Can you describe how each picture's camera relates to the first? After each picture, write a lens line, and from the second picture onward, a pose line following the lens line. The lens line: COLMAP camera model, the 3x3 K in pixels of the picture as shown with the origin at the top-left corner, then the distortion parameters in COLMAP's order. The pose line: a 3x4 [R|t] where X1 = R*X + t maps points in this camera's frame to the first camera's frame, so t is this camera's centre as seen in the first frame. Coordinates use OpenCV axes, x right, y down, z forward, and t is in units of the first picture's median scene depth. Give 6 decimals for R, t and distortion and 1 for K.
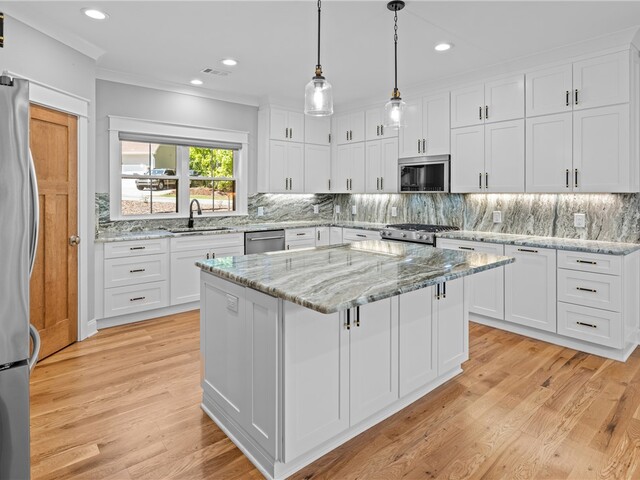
lens RADIAL K [[383.9, 0, 320.3], [0, 383.9, 192.4], [0, 0, 1]] dist [-0.005780, 0.010984]
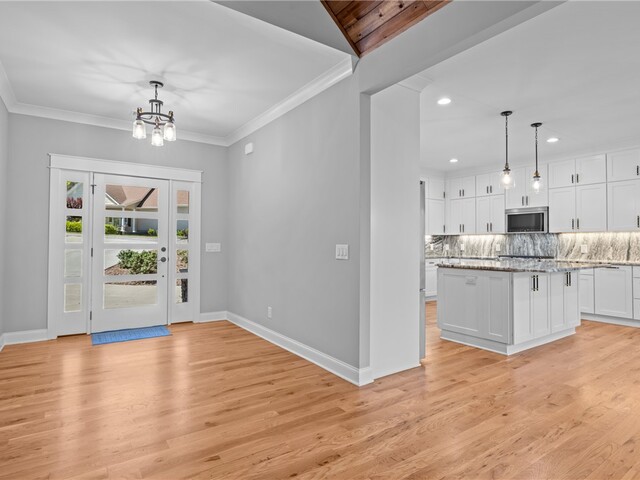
lens RADIAL K [[383.9, 0, 311.5], [0, 383.9, 236.4], [0, 0, 1]] dist [-0.005780, 0.010984]
pose [[0.995156, 0.001402, -0.098295, -0.400746], [-0.002993, 0.999867, -0.016037, 0.039774], [0.098259, 0.016253, 0.995028, -0.523284]]
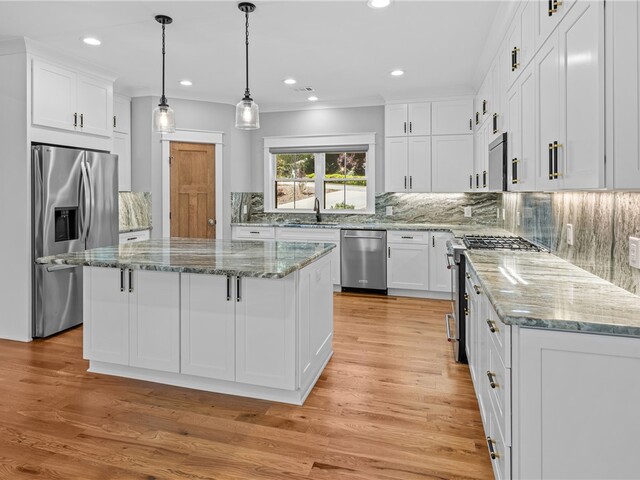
lens RADIAL K [[383.9, 0, 306.3], [0, 383.9, 195.1], [0, 0, 1]] dist [-0.005780, 0.010984]
pose [[0.533545, 0.003488, -0.845764, 0.672274], [0.003182, 0.999976, 0.006131, 0.002509], [0.845766, -0.005963, 0.533521, 0.352359]]
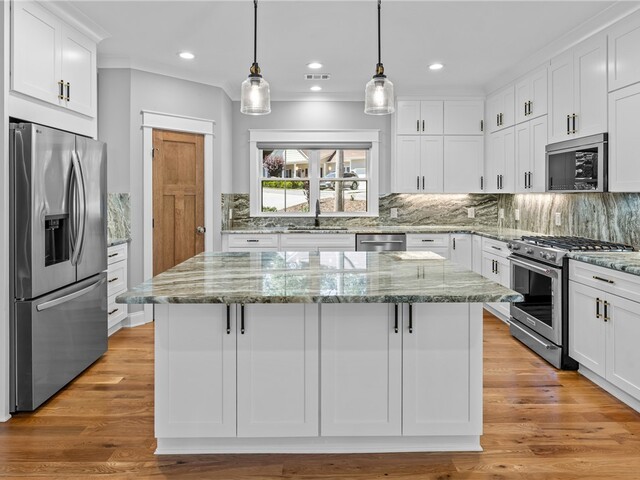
lens RADIAL K [[395.1, 0, 306.5], [0, 395.1, 194.7], [0, 0, 1]] dist [-0.003516, 0.002435]
pose [[0.757827, -0.001388, -0.652455, 0.369700], [0.004117, 0.999988, 0.002655, 0.001637], [0.652443, -0.004698, 0.757823, 0.160122]]
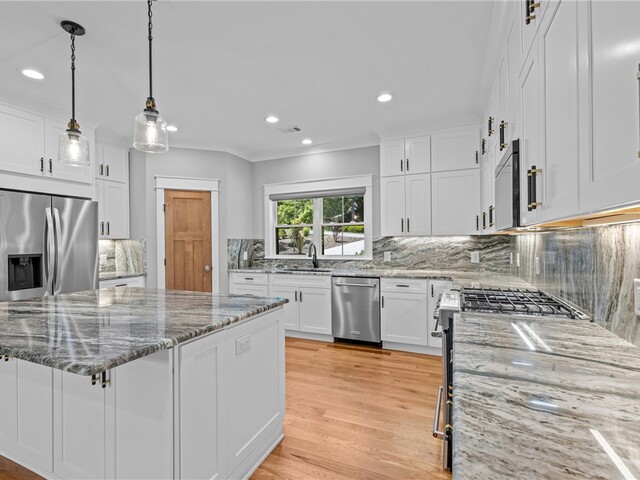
lens RADIAL K [[311.0, 0, 305.6], [0, 311.0, 244.3], [0, 0, 1]] dist [0.003286, 0.002471]
pose [[0.418819, -0.000618, -0.908069, 0.530753], [0.014226, 0.999882, 0.005881, 0.015146], [0.907958, -0.015381, 0.418778, 0.603994]]
